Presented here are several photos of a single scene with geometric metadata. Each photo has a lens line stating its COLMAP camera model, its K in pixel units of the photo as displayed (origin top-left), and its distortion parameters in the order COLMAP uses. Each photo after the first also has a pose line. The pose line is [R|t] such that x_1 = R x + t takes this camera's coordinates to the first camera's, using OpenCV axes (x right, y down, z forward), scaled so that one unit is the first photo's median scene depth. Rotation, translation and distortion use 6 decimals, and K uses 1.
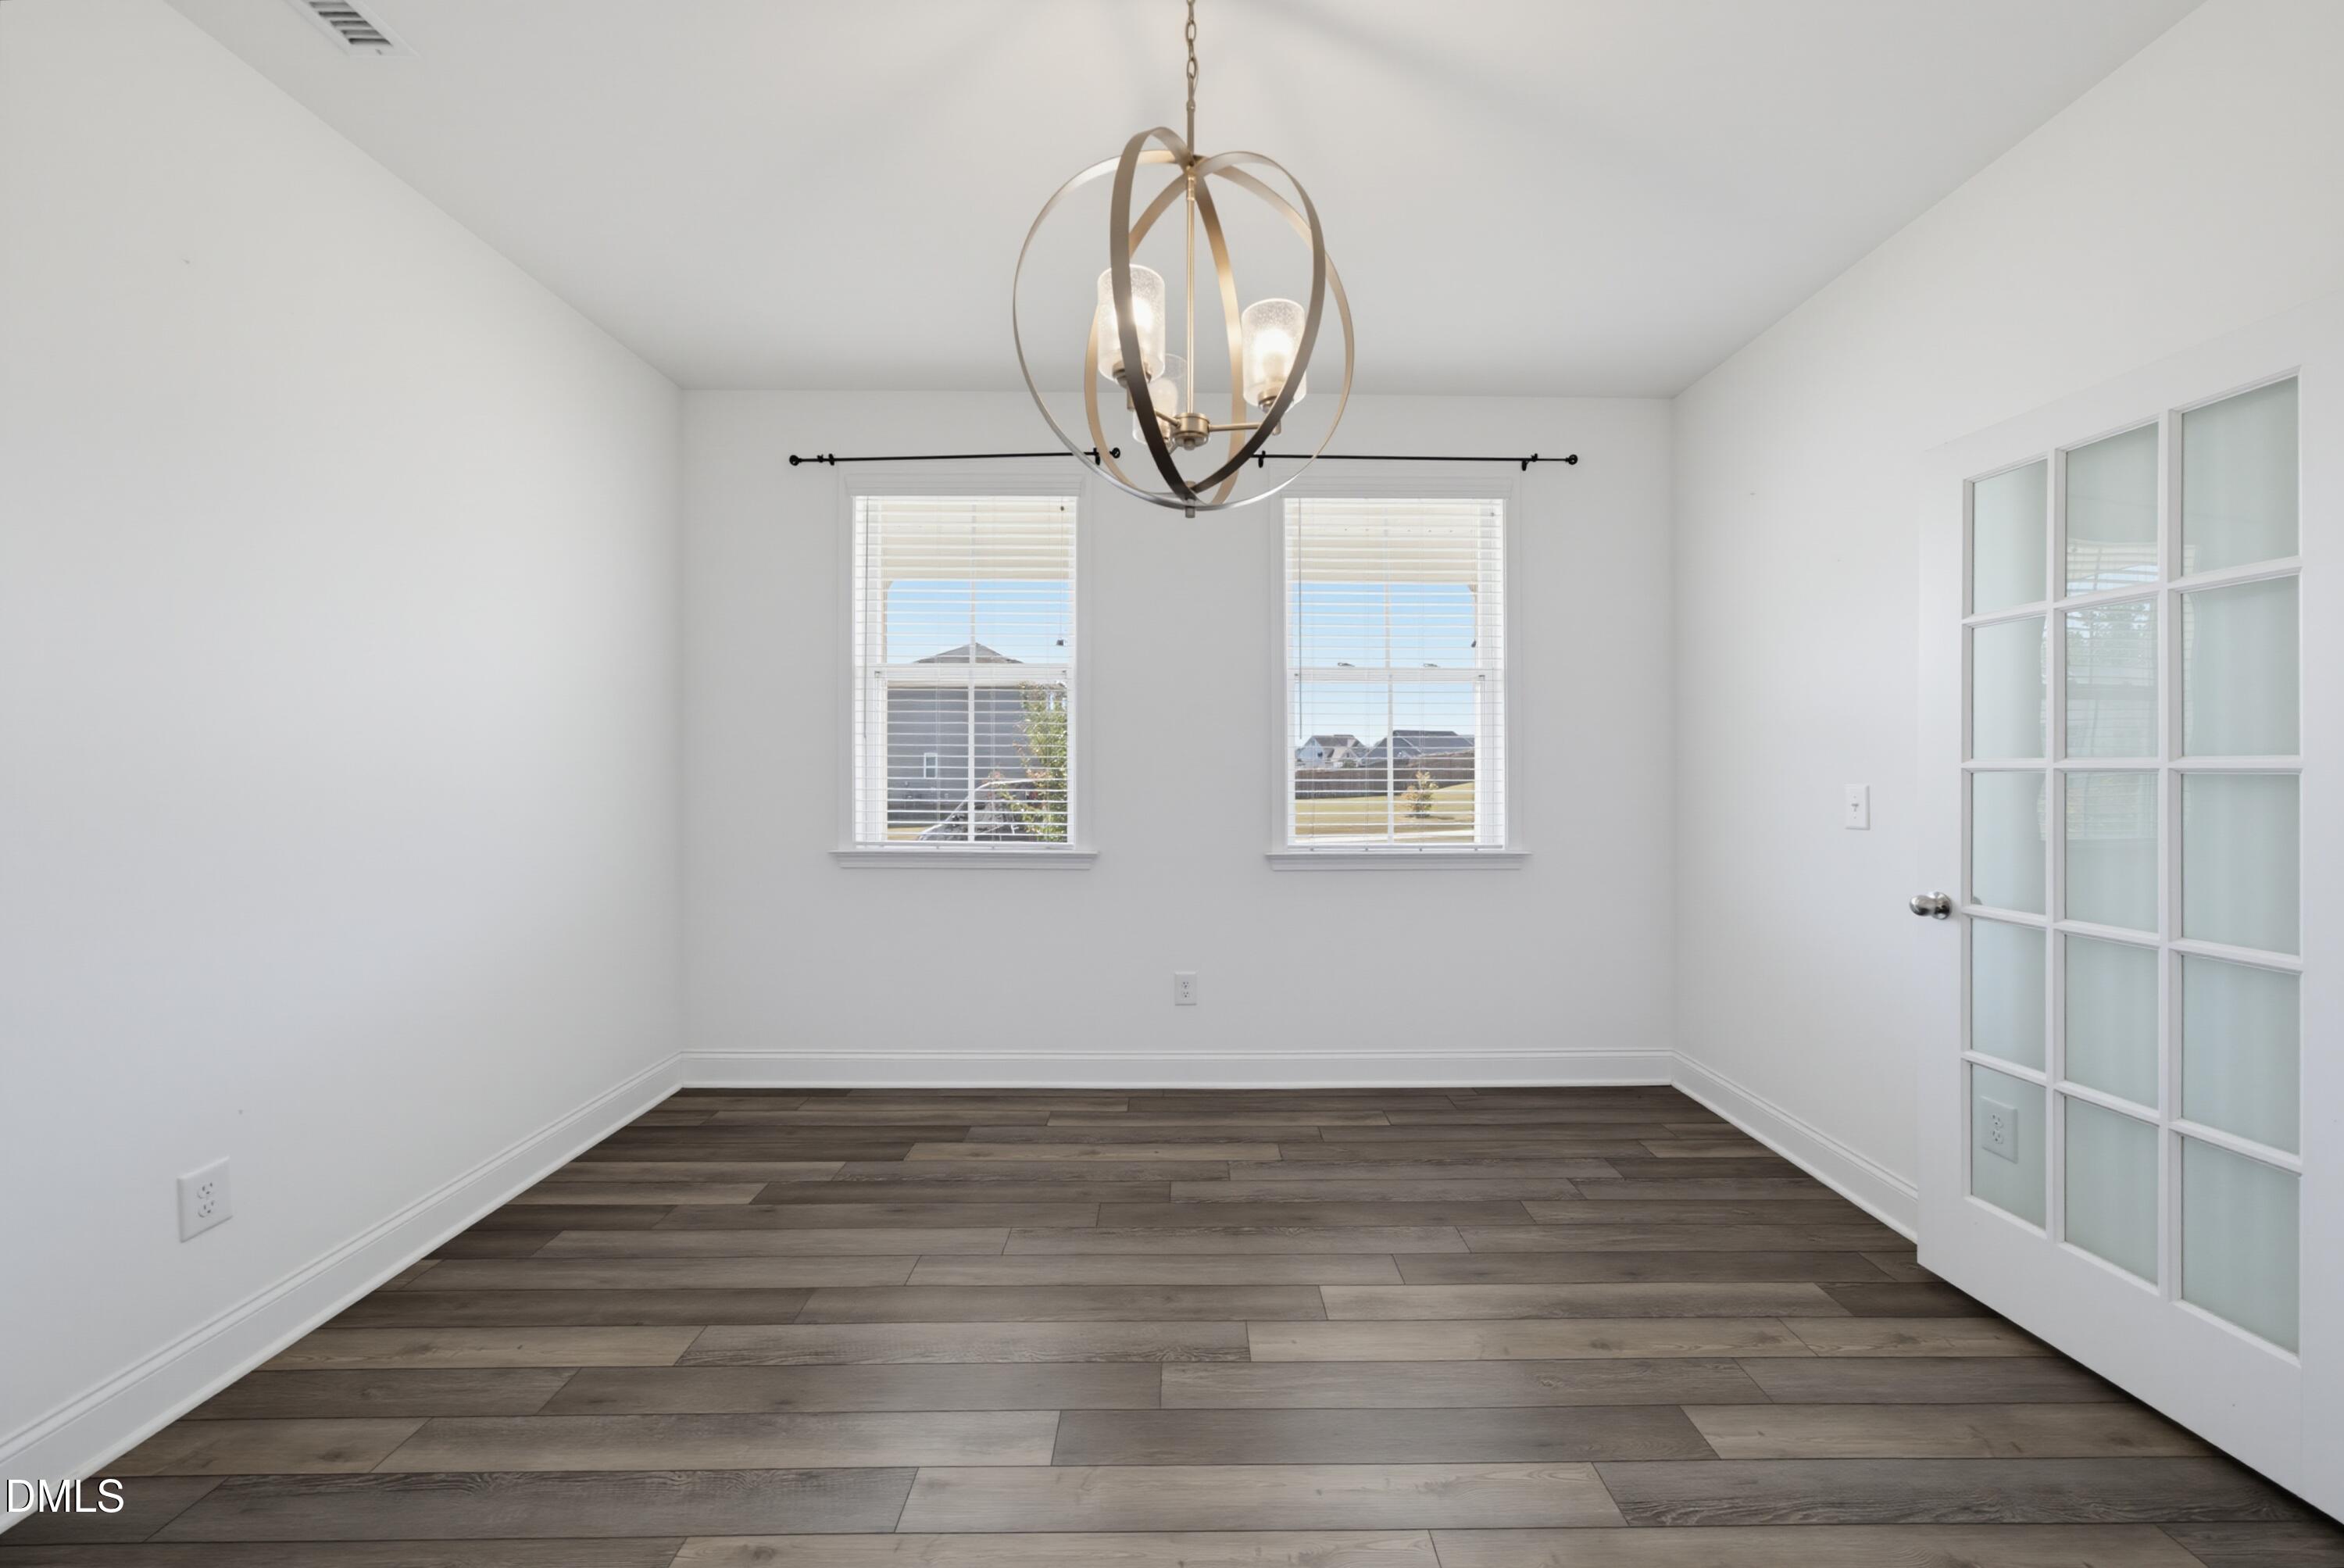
lens RADIAL K [[801.6, 0, 1167.7], [0, 801.6, 772.0], [0, 0, 1]] dist [-0.012983, 0.004041]
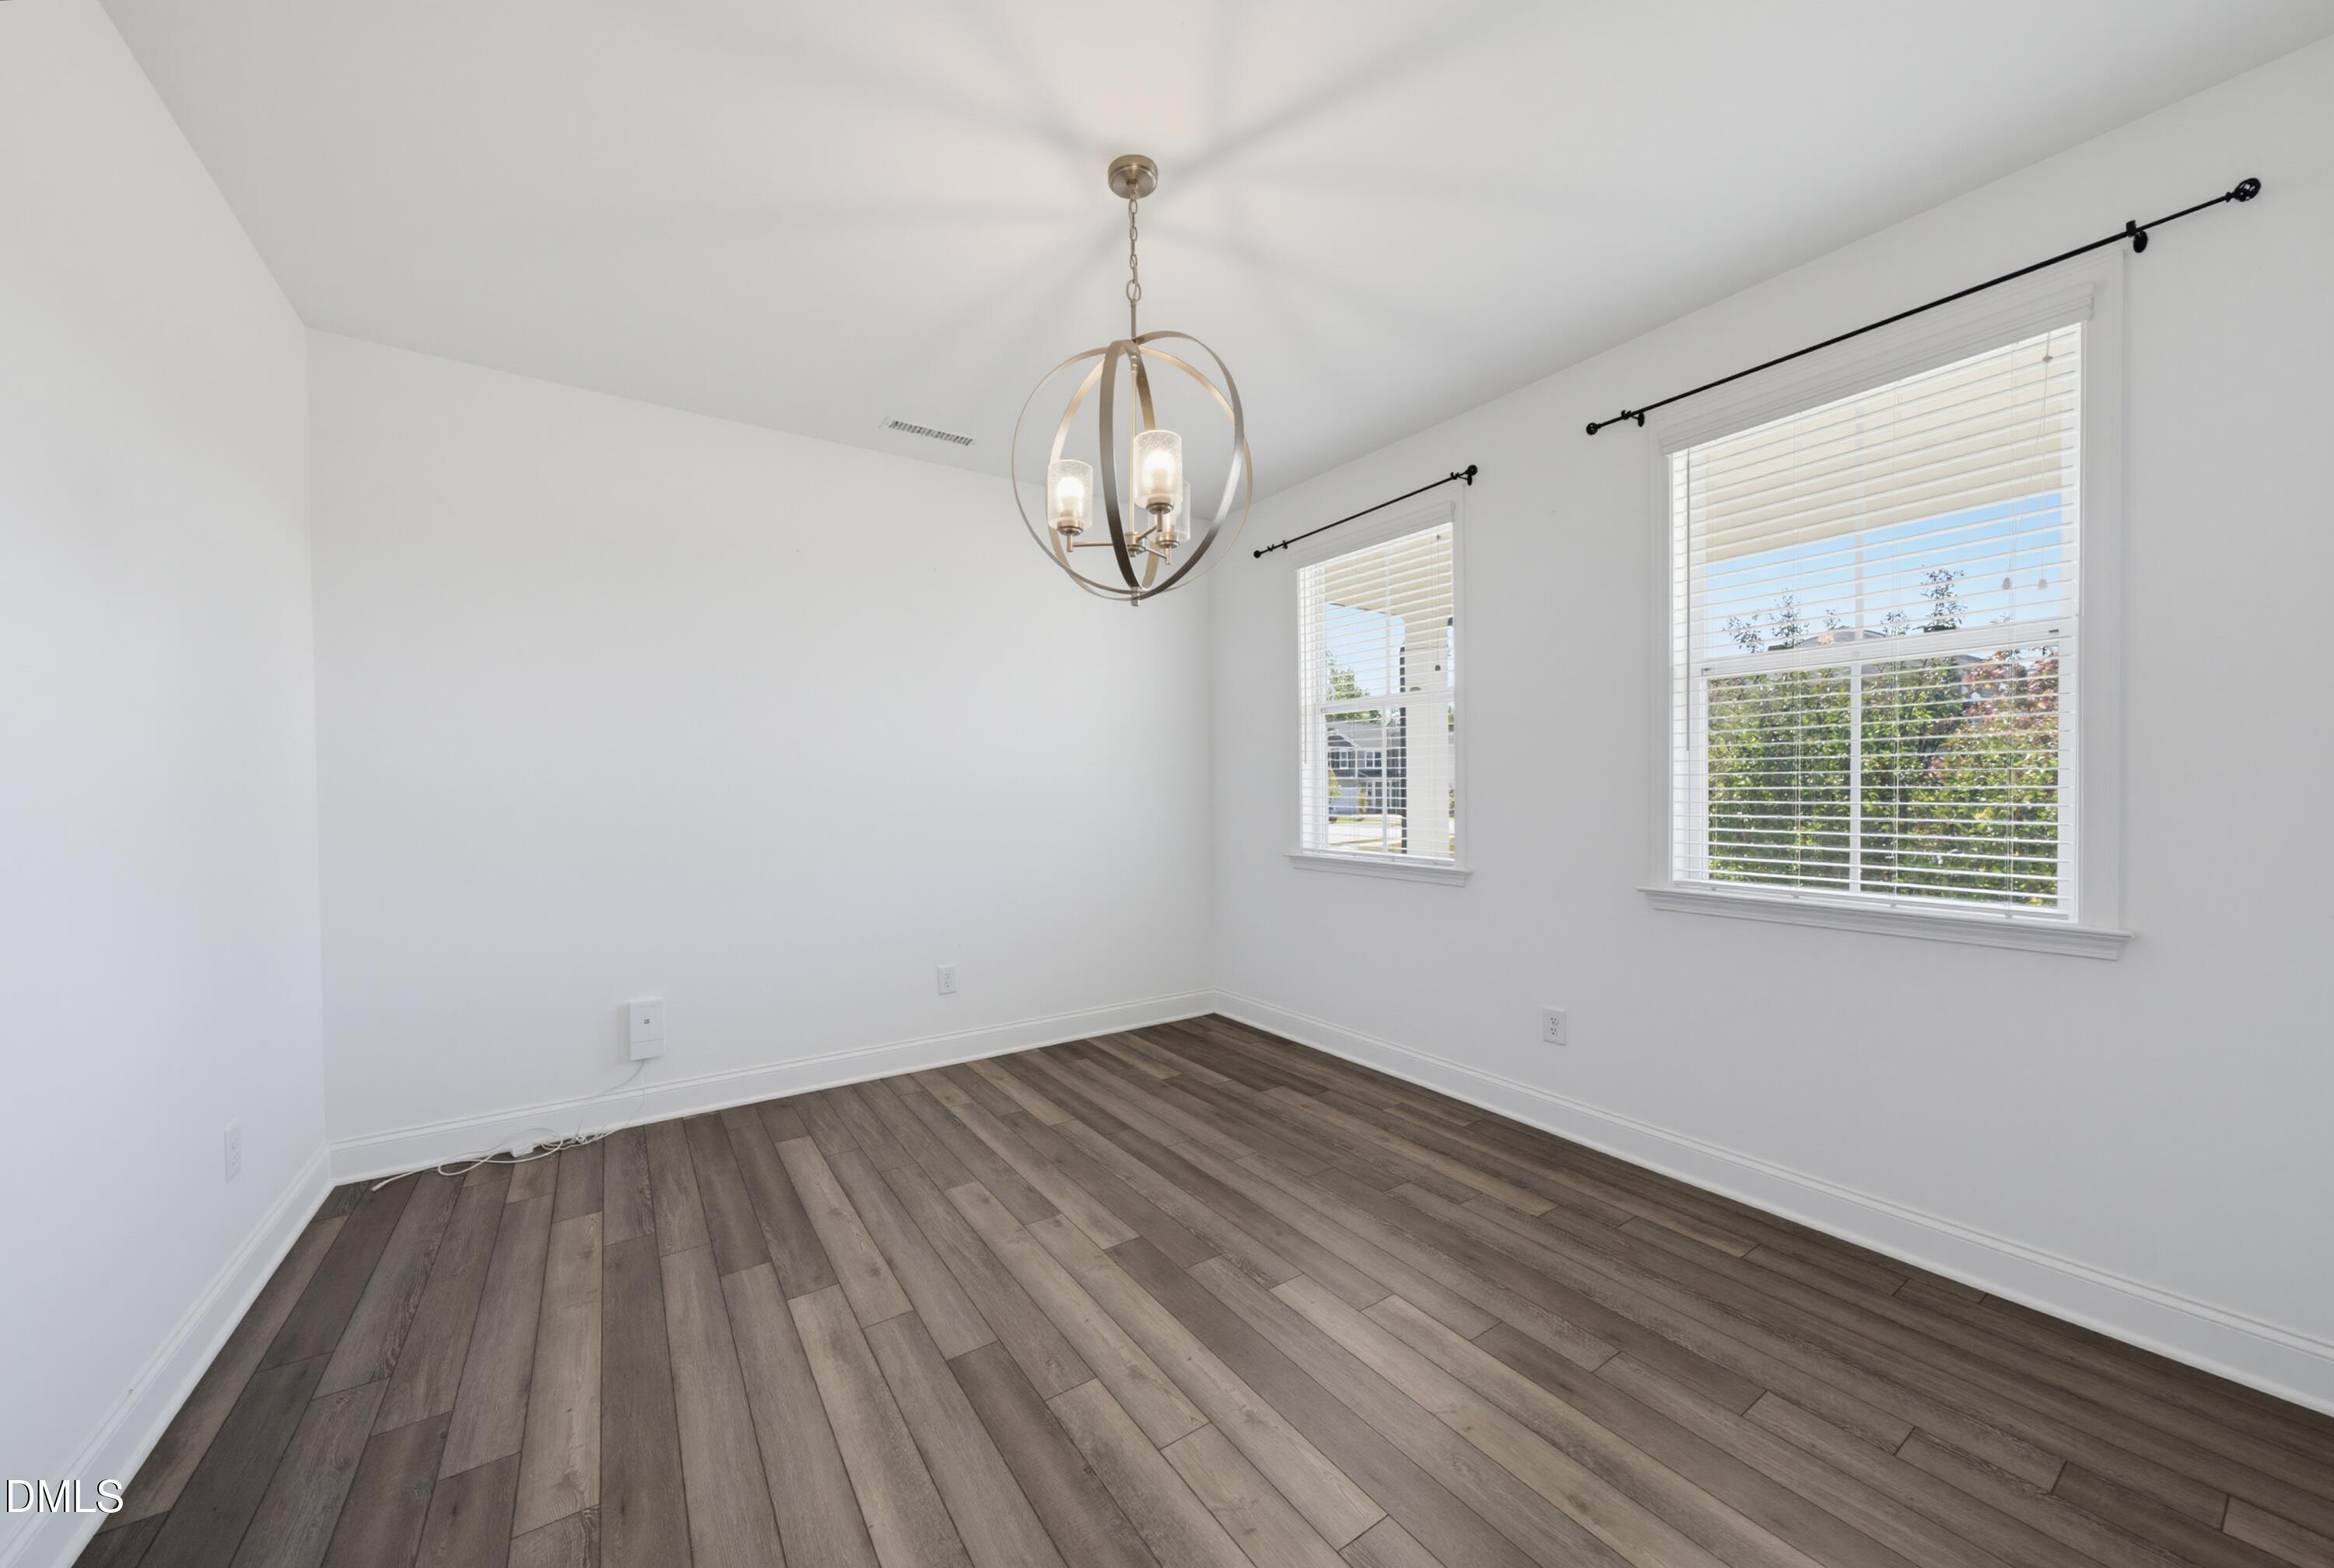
lens RADIAL K [[798.1, 0, 1151.0], [0, 798.1, 789.0], [0, 0, 1]] dist [-0.012983, 0.004041]
pose [[0.554211, -0.008706, -0.832331, 0.690326], [-0.004224, 0.999903, -0.013271, 0.018281], [0.832366, 0.010871, 0.554120, 0.146841]]
